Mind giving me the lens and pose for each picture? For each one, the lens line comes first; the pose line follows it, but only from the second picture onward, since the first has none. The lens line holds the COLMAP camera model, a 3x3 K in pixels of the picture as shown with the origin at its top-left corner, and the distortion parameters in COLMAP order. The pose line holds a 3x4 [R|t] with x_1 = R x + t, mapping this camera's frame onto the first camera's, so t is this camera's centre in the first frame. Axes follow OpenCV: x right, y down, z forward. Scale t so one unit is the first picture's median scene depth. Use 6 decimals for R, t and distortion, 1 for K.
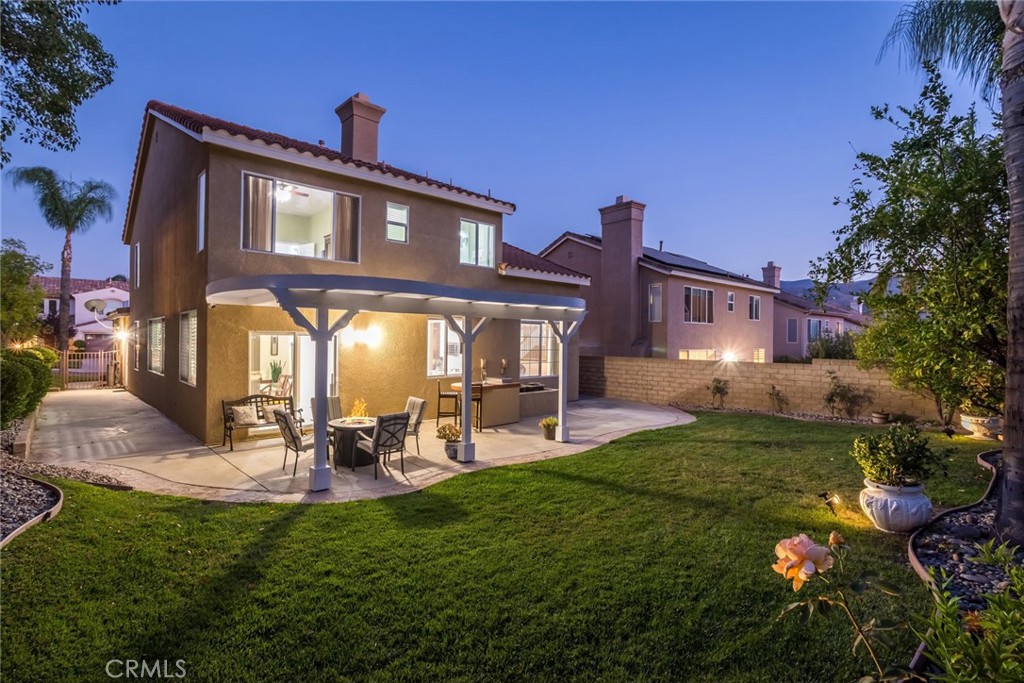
lens RADIAL K [[490.0, 0, 512.0], [0, 490.0, 341.5], [0, 0, 1]] dist [-0.040276, 0.000336]
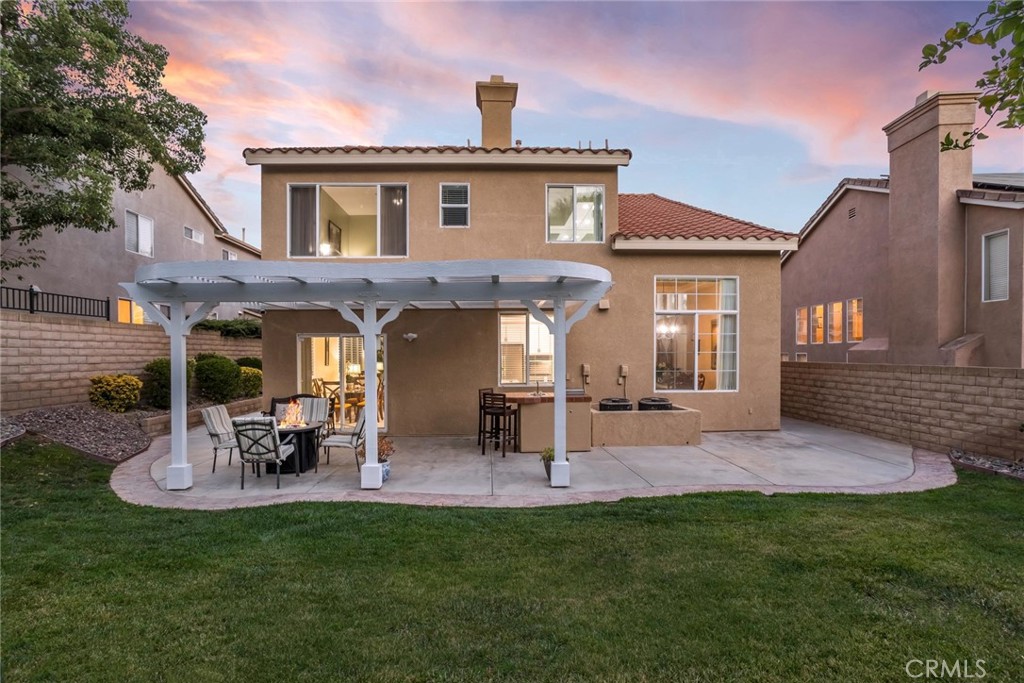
lens RADIAL K [[500.1, 0, 513.0], [0, 500.1, 361.1], [0, 0, 1]] dist [-0.059184, 0.038671]
pose [[0.754408, -0.003116, -0.656398, 0.491519], [0.010282, 0.999922, 0.007071, 0.033956], [0.656325, -0.012083, 0.754382, 0.465676]]
